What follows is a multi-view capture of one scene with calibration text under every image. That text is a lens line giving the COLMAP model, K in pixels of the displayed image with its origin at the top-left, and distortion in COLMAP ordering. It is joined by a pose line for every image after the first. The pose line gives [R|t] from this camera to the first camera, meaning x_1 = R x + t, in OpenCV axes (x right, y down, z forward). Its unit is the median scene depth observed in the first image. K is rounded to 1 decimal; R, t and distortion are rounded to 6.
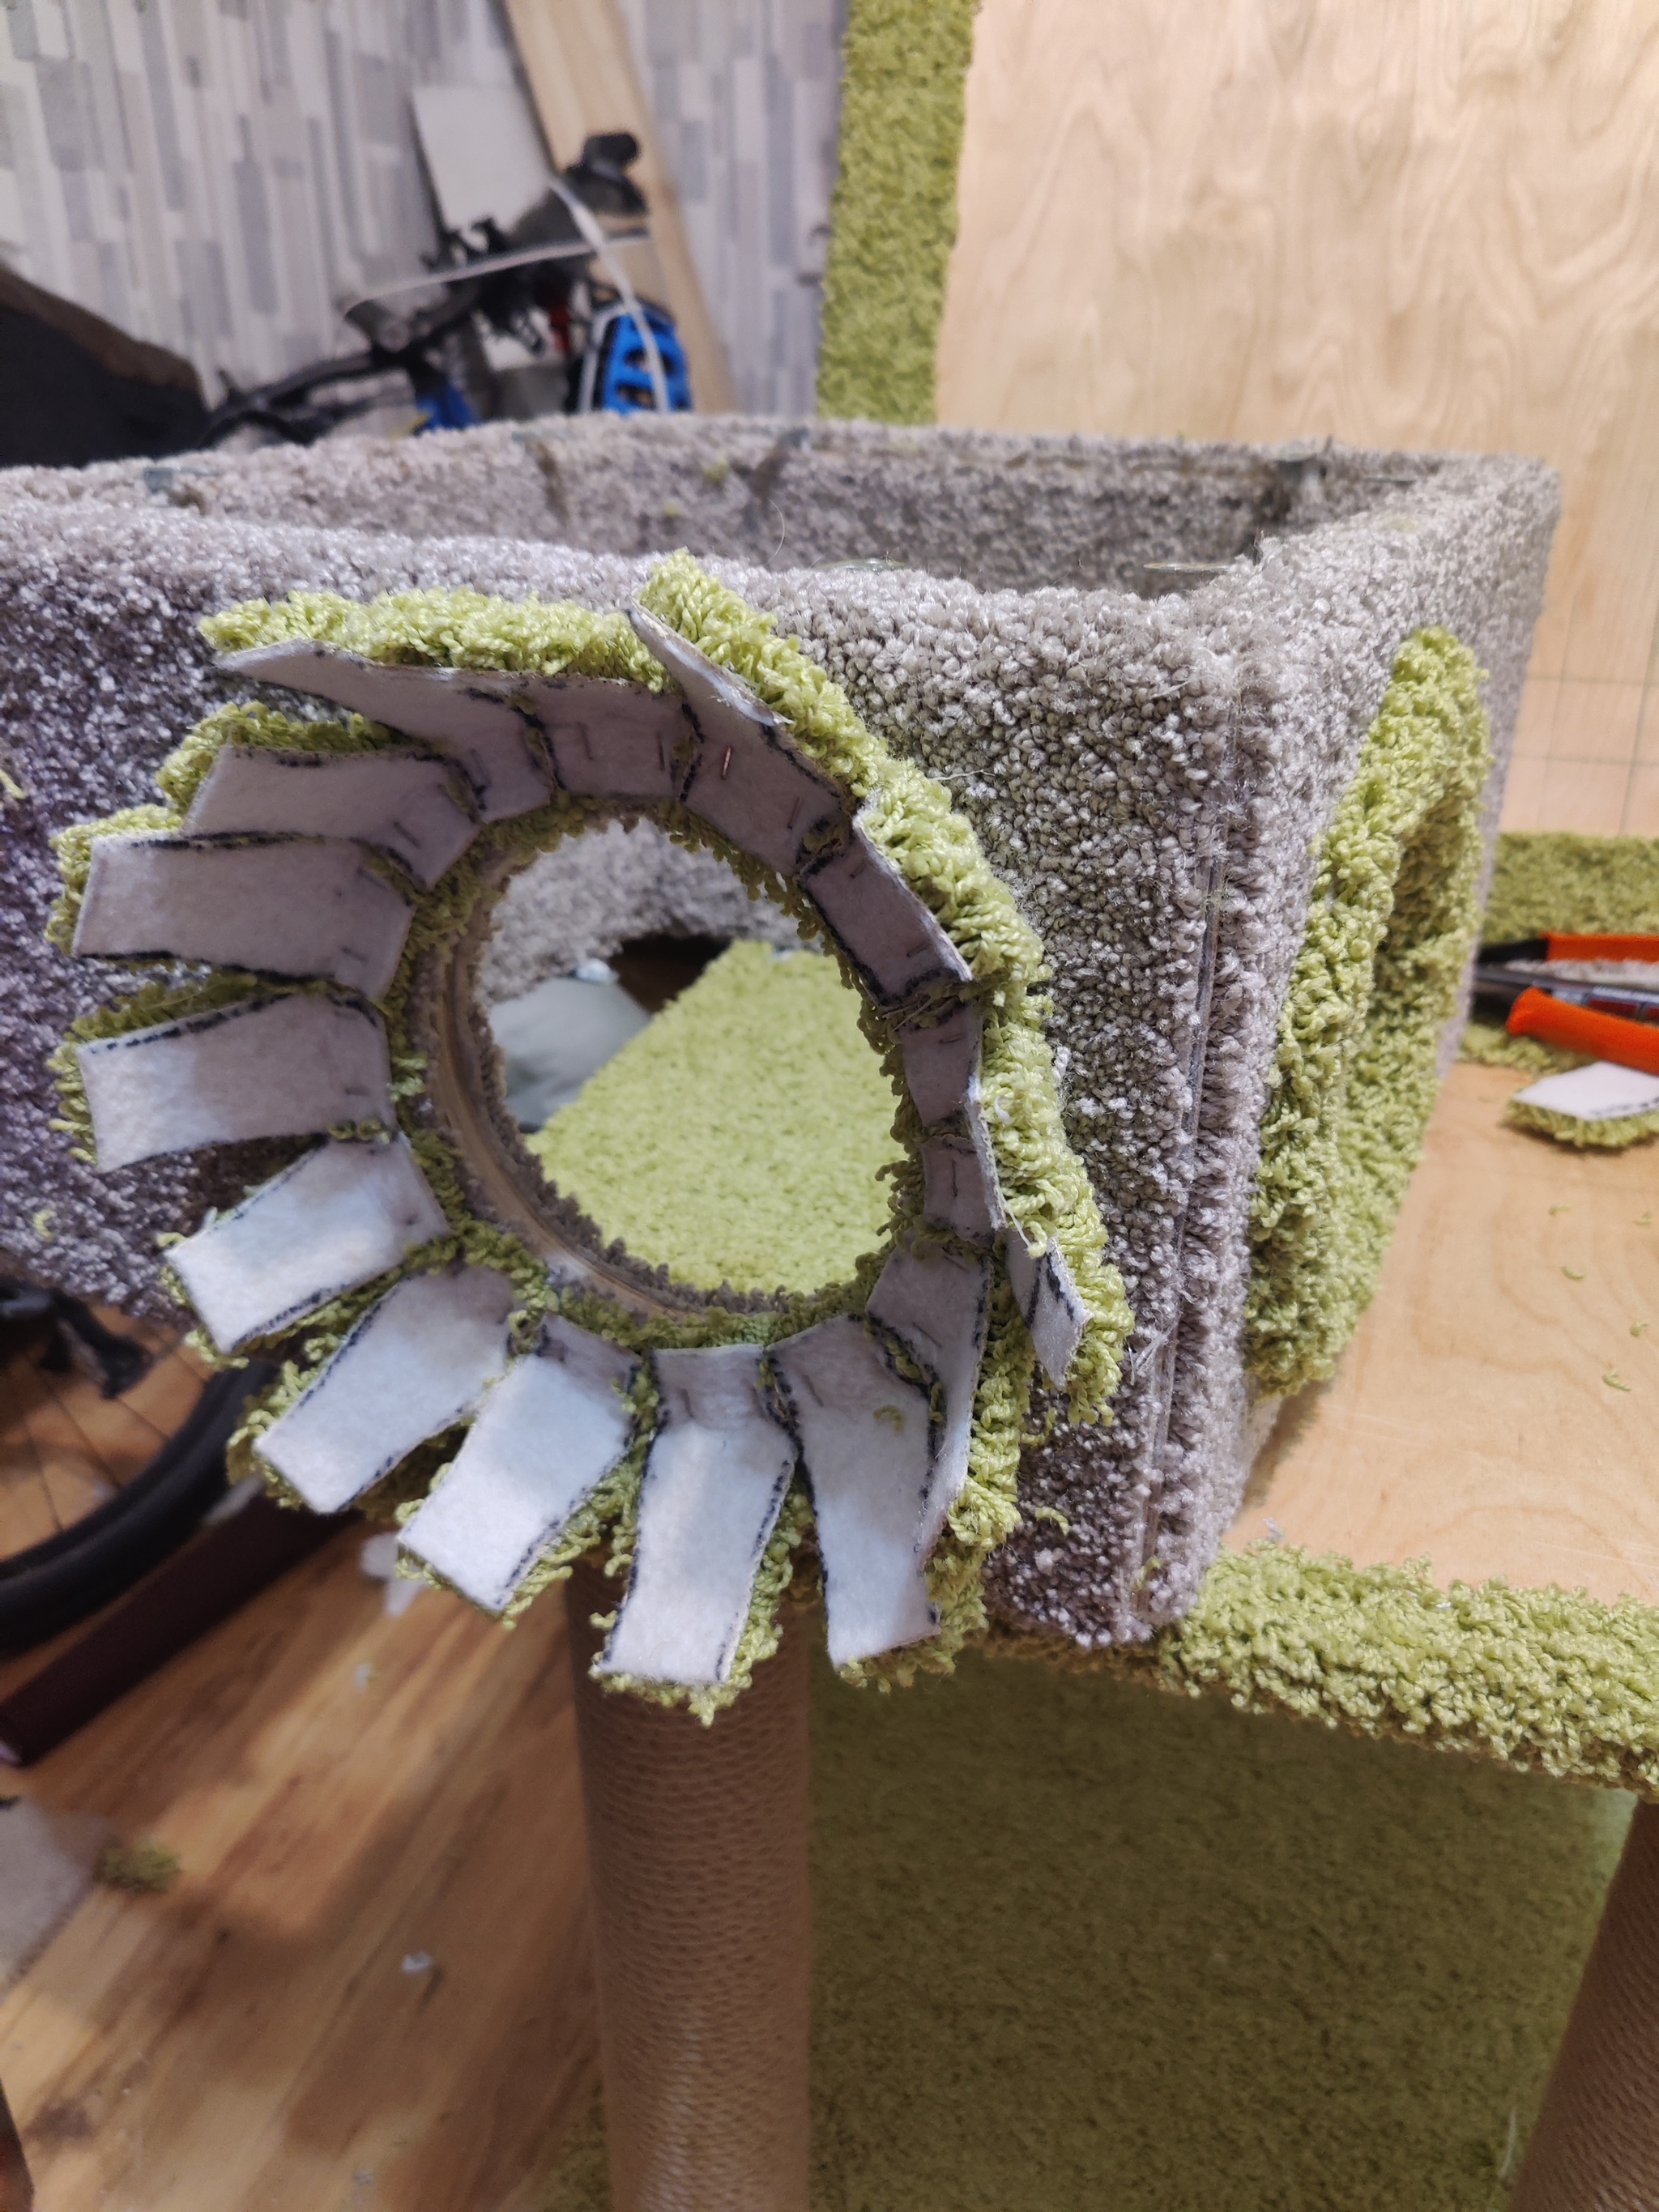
lens RADIAL K [[1598.9, 0, 829.2], [0, 1598.9, 1129.4], [0, 0, 1]] dist [0.013009, -0.007459]
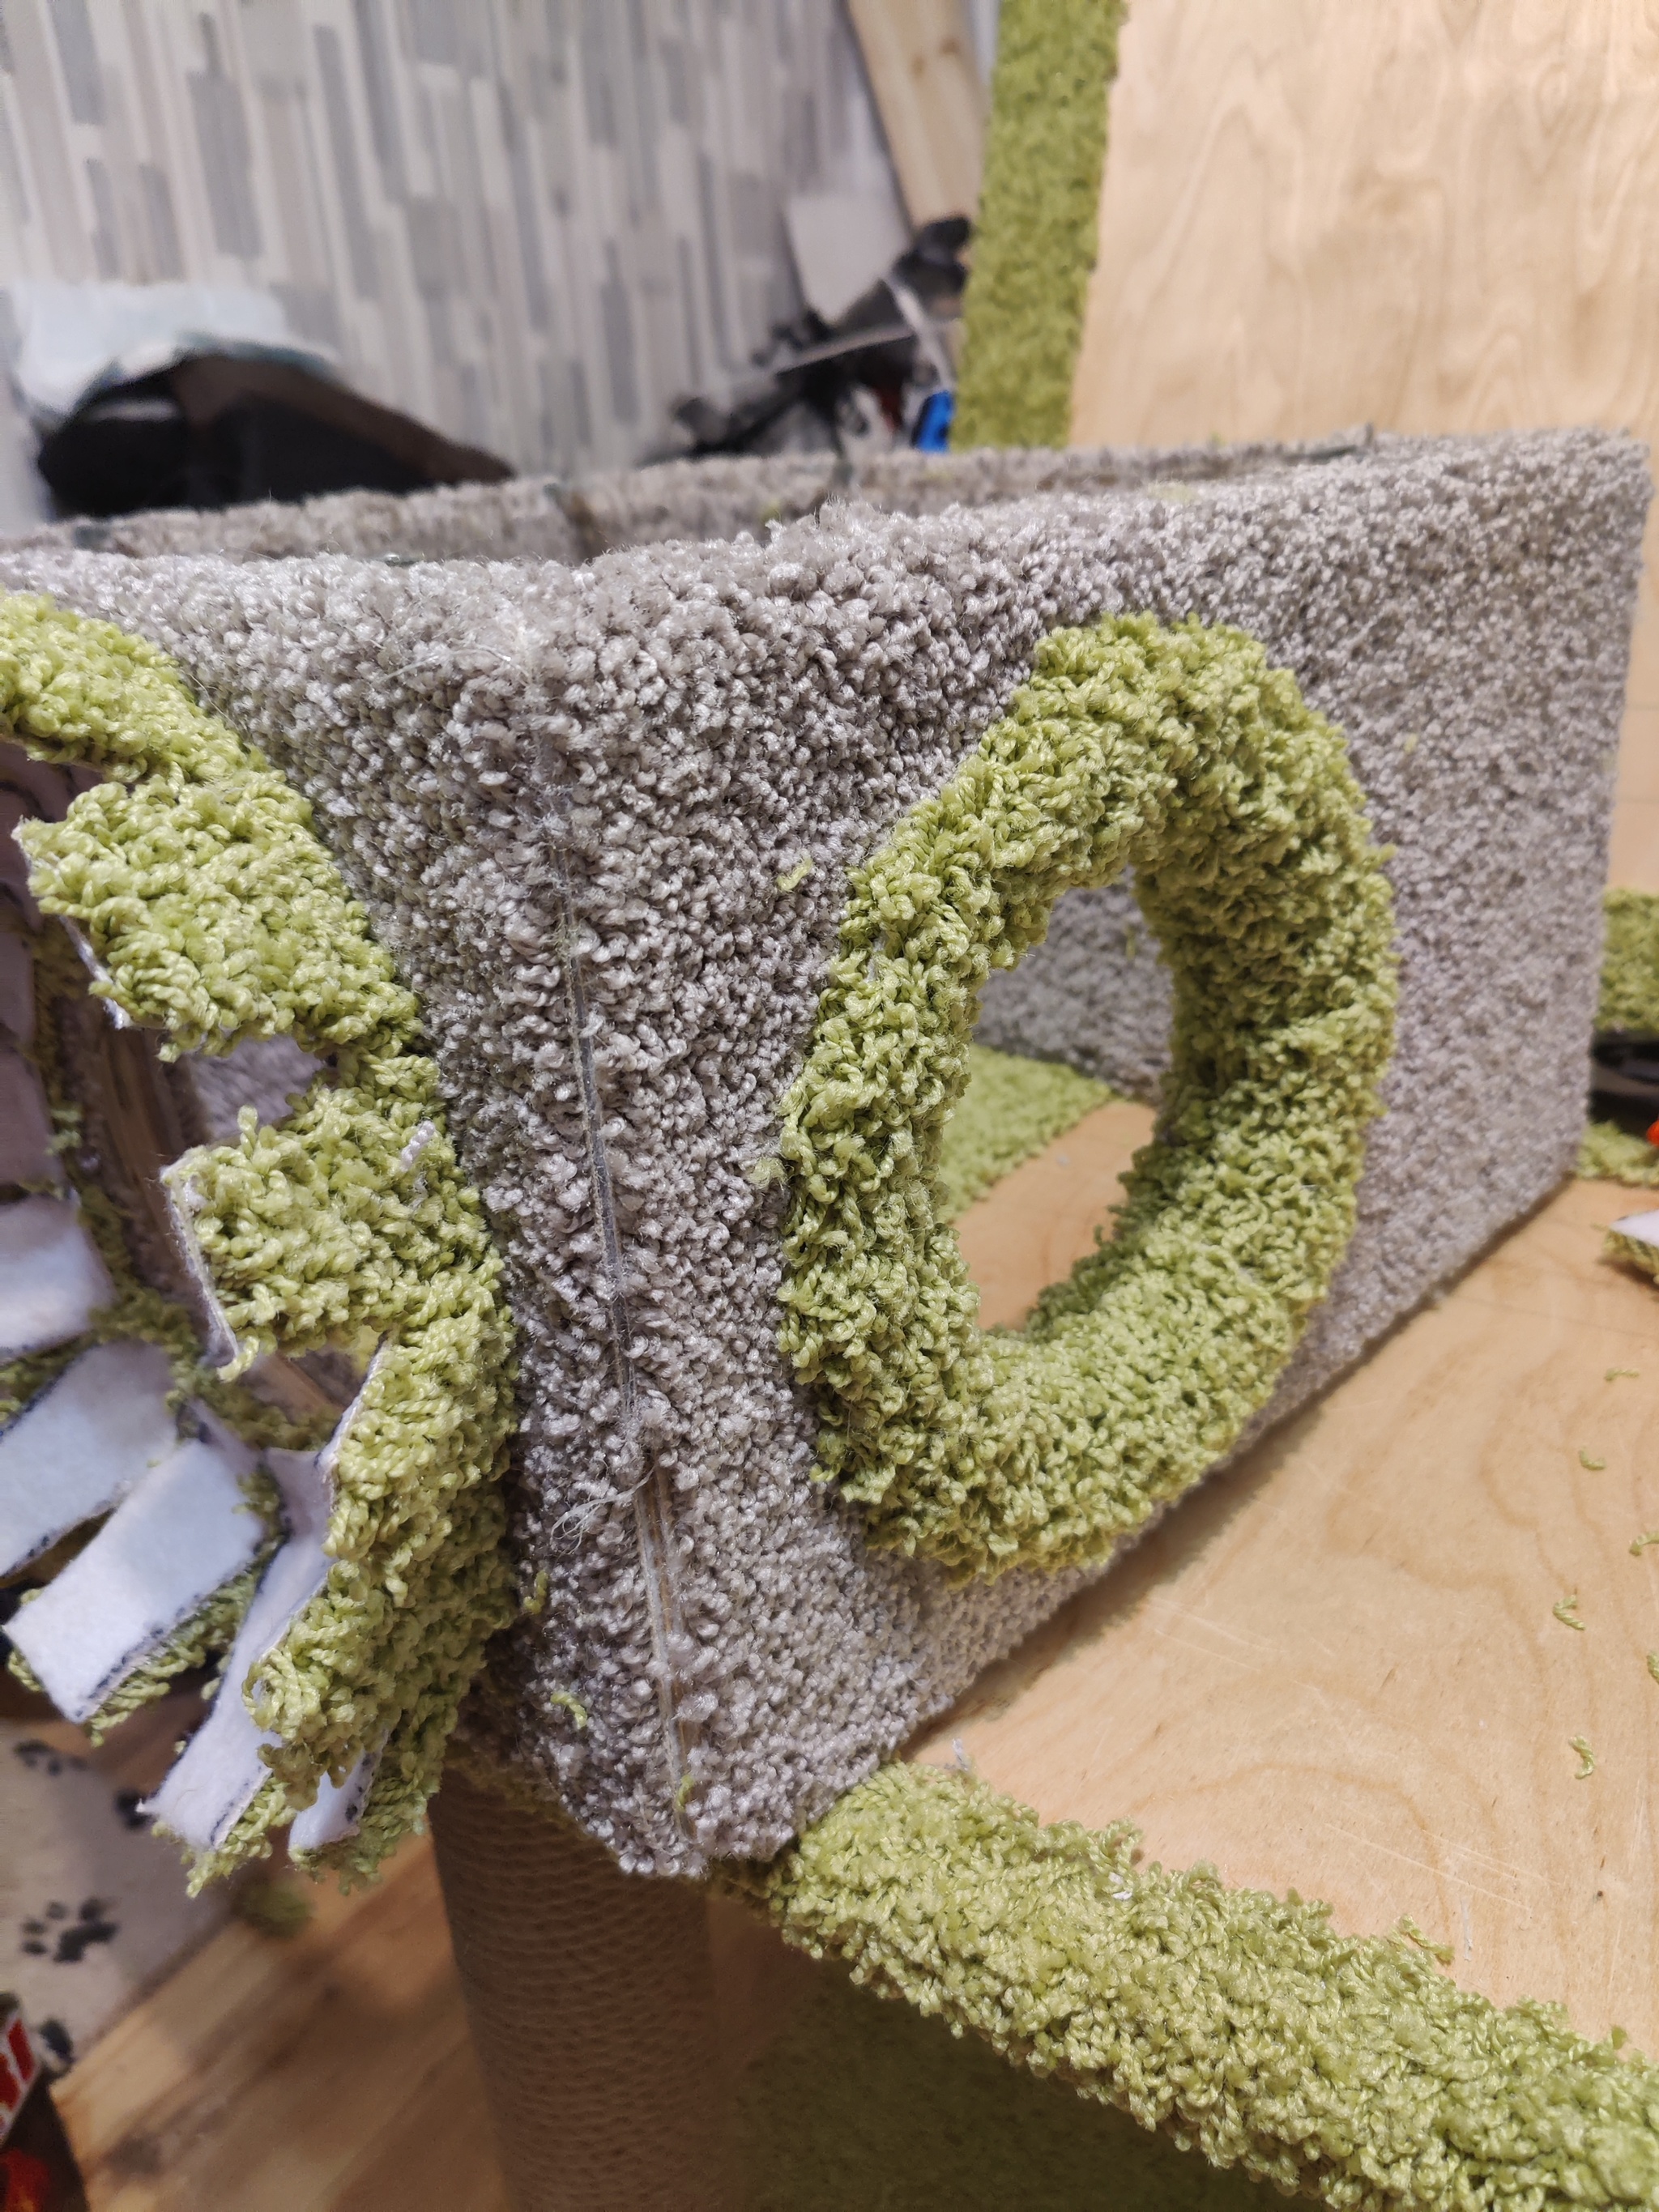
lens RADIAL K [[1607.6, 0, 839.0], [0, 1607.6, 1106.7], [0, 0, 1]] dist [0.021755, -0.028910]
pose [[0.962585, 0.040573, -0.267927, 0.361009], [-0.057712, 0.996739, -0.056405, -0.016098], [0.264764, 0.069758, 0.961787, 0.176346]]
